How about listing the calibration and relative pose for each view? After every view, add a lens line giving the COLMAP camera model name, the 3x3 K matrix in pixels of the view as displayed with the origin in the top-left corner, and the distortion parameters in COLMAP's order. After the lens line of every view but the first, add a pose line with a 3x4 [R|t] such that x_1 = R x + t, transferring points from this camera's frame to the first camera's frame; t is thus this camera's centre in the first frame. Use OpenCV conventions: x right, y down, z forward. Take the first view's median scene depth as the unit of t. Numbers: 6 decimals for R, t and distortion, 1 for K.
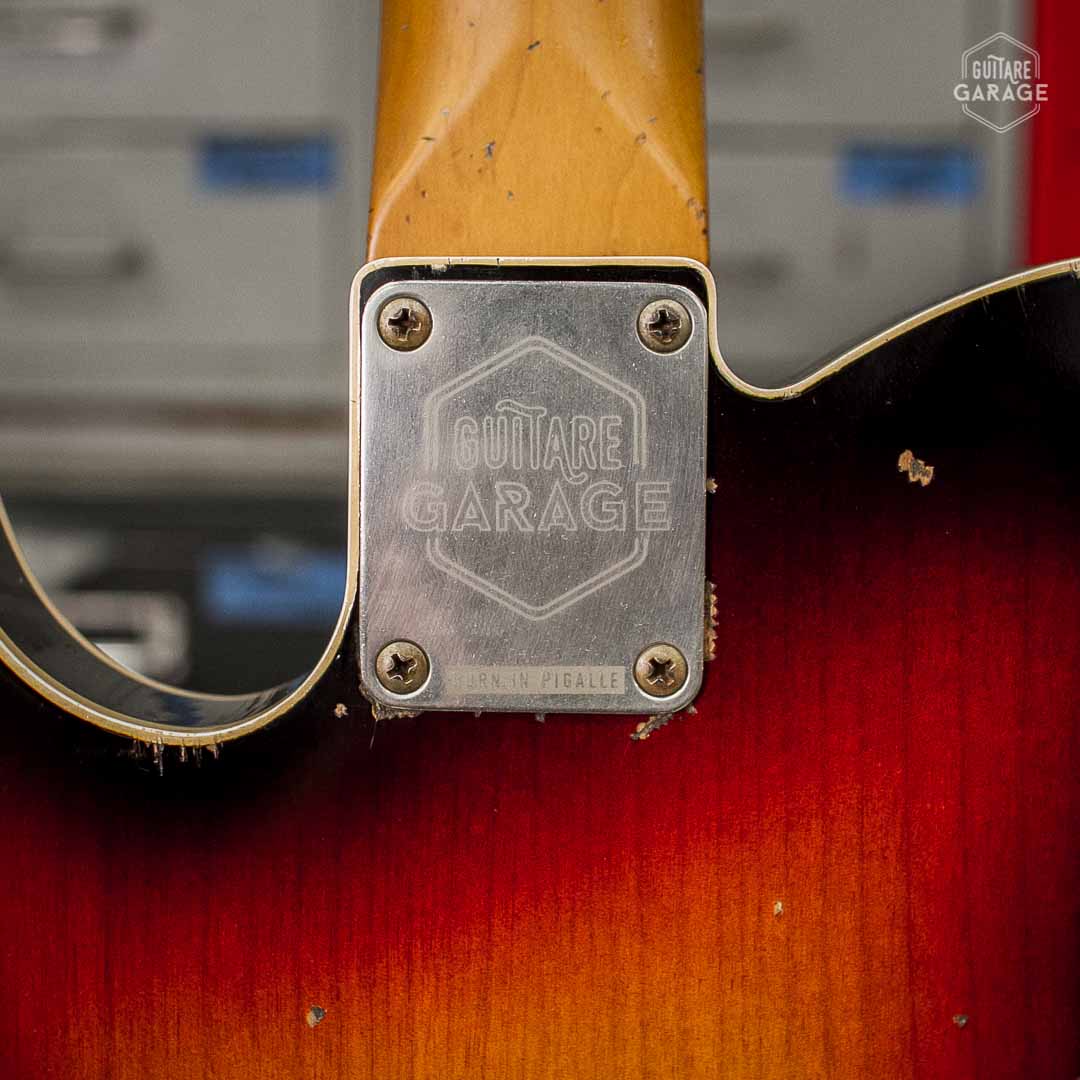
lens RADIAL K [[2606.1, 0, 540.0], [0, 2606.1, 540.0], [0, 0, 1]] dist [-0.060422, -1.669539]
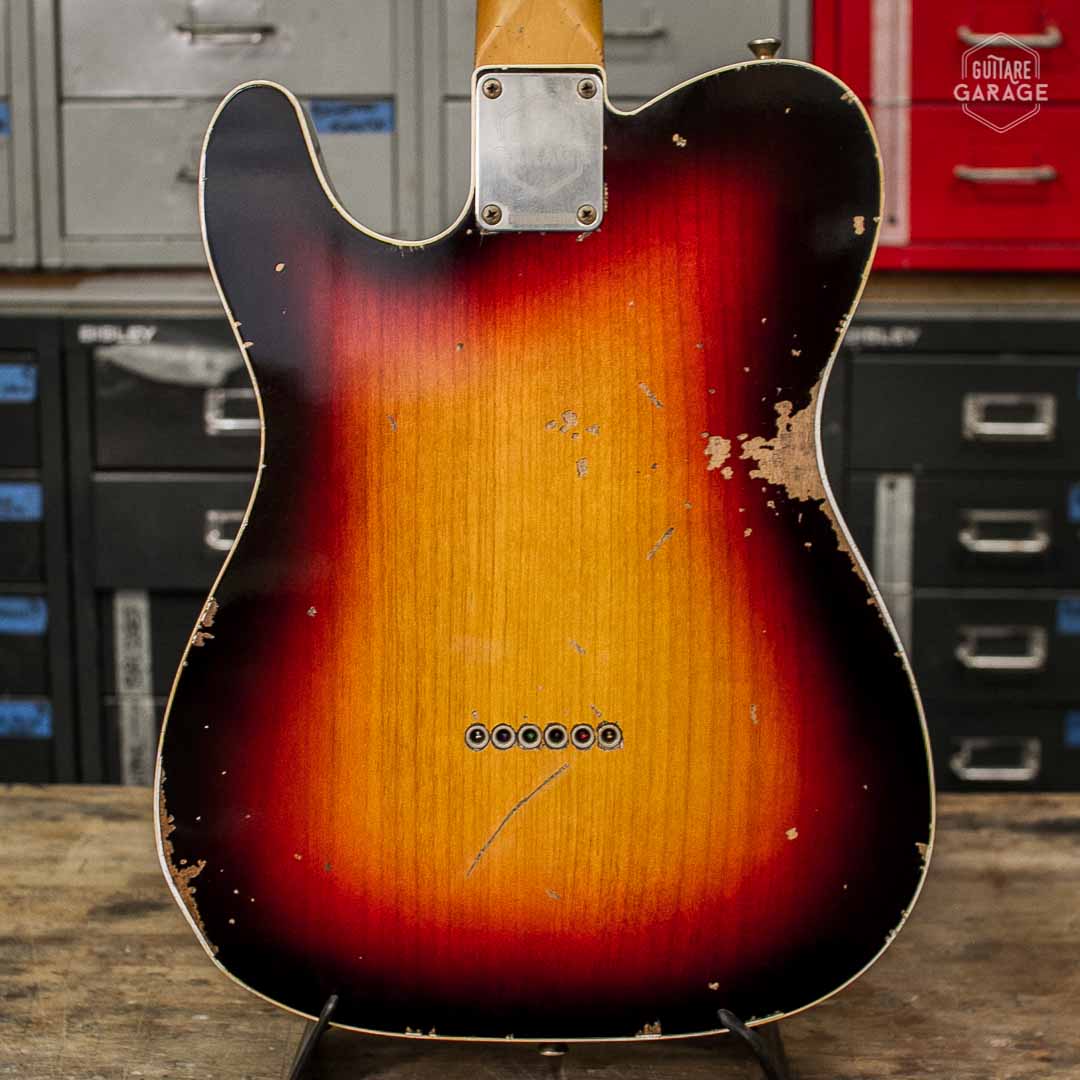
lens RADIAL K [[2606.1, 0, 540.0], [0, 2606.1, 540.0], [0, 0, 1]] dist [-0.060422, -1.669539]
pose [[0.999655, -0.008233, 0.024922, -0.073191], [0.008985, 0.999504, -0.030199, 0.469536], [-0.024661, 0.030412, 0.999233, -1.700778]]
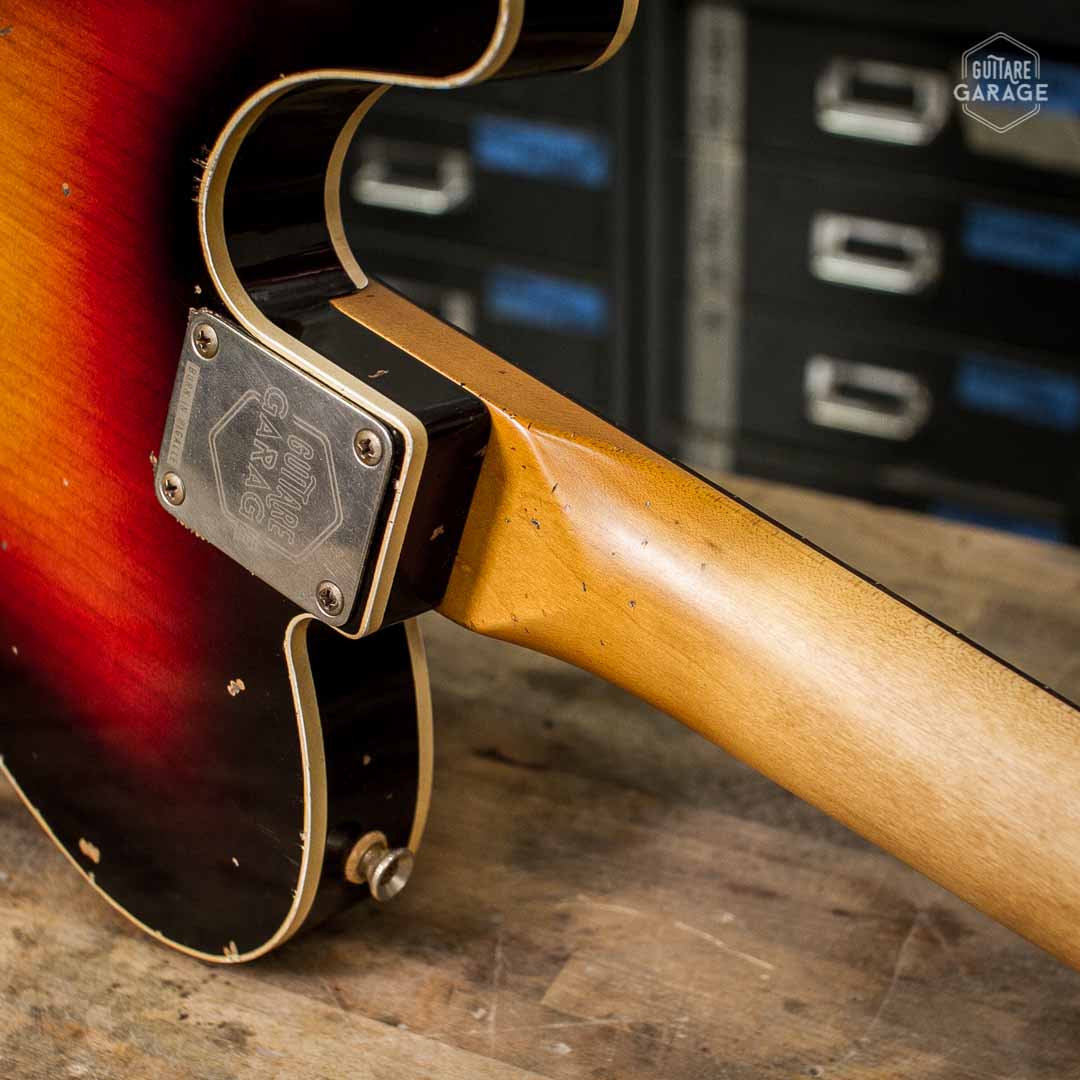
lens RADIAL K [[2606.1, 0, 540.0], [0, 2606.1, 540.0], [0, 0, 1]] dist [-0.060422, -1.669539]
pose [[-0.200815, 0.832273, 0.516716, -0.765948], [-0.763541, -0.463432, 0.449707, -0.819966], [0.613742, -0.304225, 0.728538, -0.005233]]
